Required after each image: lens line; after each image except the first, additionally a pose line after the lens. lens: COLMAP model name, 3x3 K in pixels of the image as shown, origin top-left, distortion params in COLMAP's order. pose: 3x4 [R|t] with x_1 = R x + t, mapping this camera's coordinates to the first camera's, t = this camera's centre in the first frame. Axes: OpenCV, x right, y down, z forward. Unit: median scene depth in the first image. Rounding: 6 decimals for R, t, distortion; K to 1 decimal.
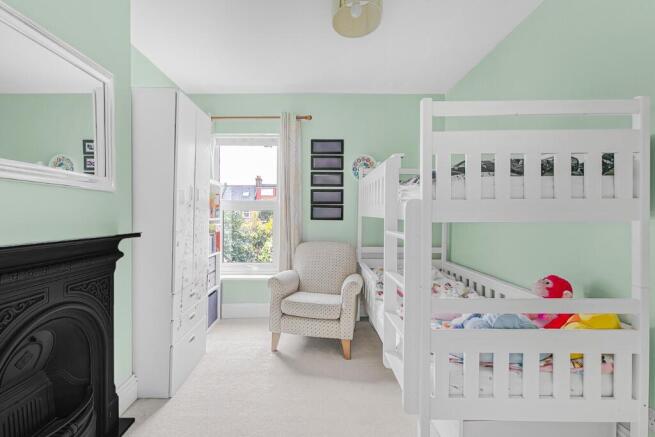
lens RADIAL K [[296.2, 0, 326.0], [0, 296.2, 218.8], [0, 0, 1]] dist [-0.003071, 0.005384]
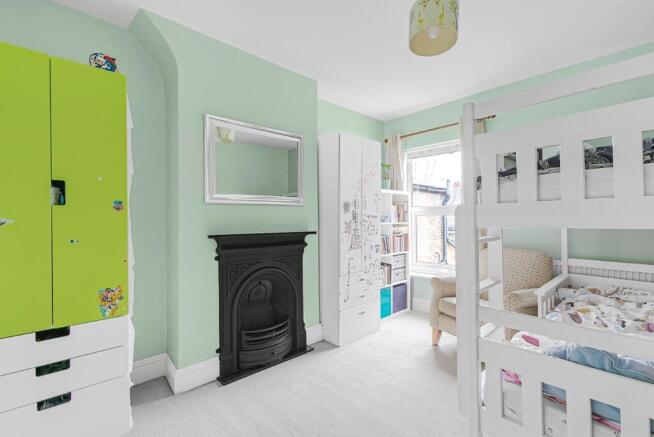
lens RADIAL K [[295.8, 0, 339.6], [0, 295.8, 222.9], [0, 0, 1]] dist [-0.003071, 0.005384]
pose [[0.701640, 0.006098, -0.712506, 0.456324], [-0.005253, 0.999980, 0.003386, -0.002878], [0.712512, 0.001367, 0.701658, -0.007667]]
